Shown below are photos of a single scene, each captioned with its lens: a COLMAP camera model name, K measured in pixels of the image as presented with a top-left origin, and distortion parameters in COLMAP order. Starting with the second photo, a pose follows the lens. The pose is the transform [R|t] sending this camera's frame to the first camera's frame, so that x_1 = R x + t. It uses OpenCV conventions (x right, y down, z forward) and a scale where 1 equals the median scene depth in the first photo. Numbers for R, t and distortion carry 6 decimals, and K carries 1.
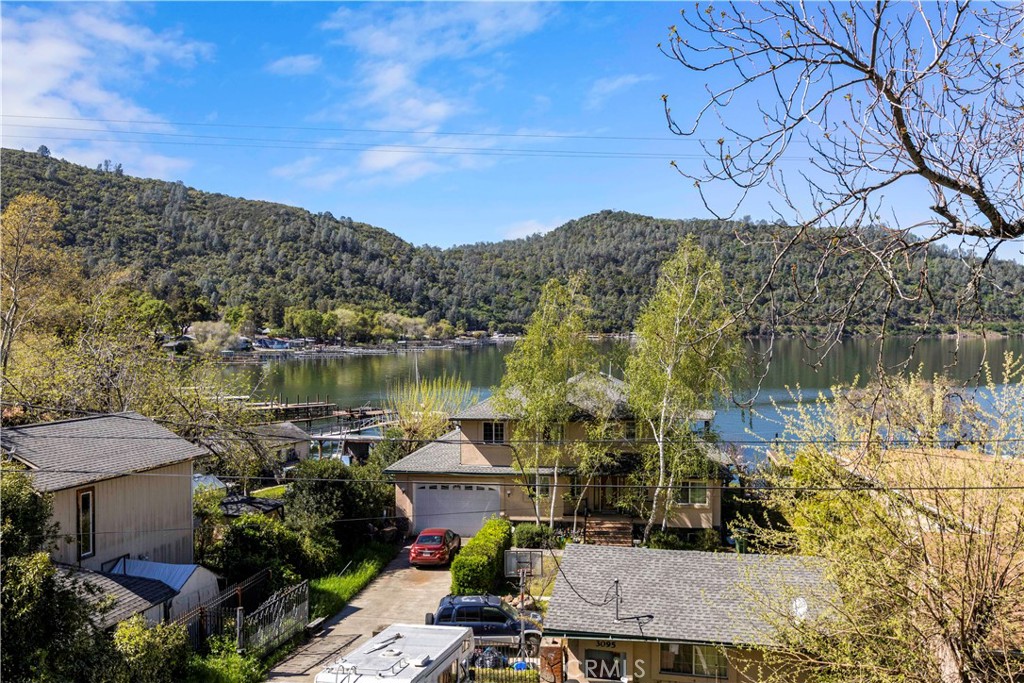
lens RADIAL K [[844.2, 0, 515.6], [0, 844.2, 348.1], [0, 0, 1]] dist [0.002172, -0.000383]
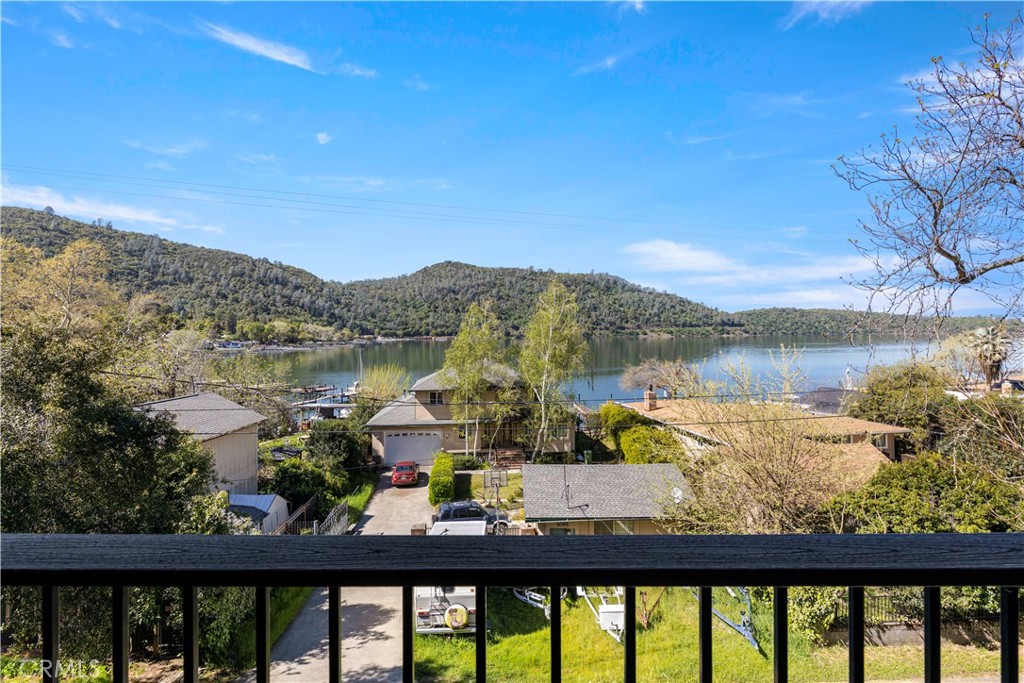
lens RADIAL K [[518.9, 0, 502.8], [0, 518.9, 326.6], [0, 0, 1]] dist [0.002324, 0.000413]
pose [[0.977813, -0.003761, 0.209445, -0.112065], [0.011285, 0.999333, -0.034739, -0.000469], [-0.209175, 0.036332, 0.977203, 0.011041]]
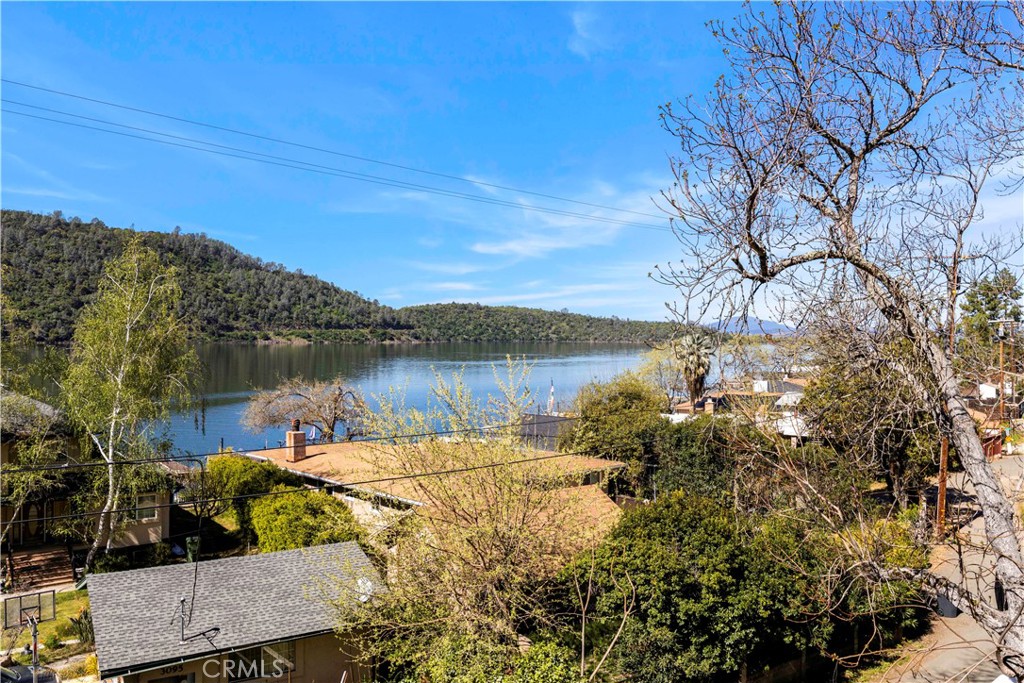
lens RADIAL K [[837.3, 0, 511.2], [0, 837.3, 342.0], [0, 0, 1]] dist [0.005604, -0.000141]
pose [[0.722826, 0.000700, 0.691030, -0.137261], [0.009140, 0.999902, -0.010574, -0.000555], [-0.690970, 0.013959, 0.722749, 0.030116]]
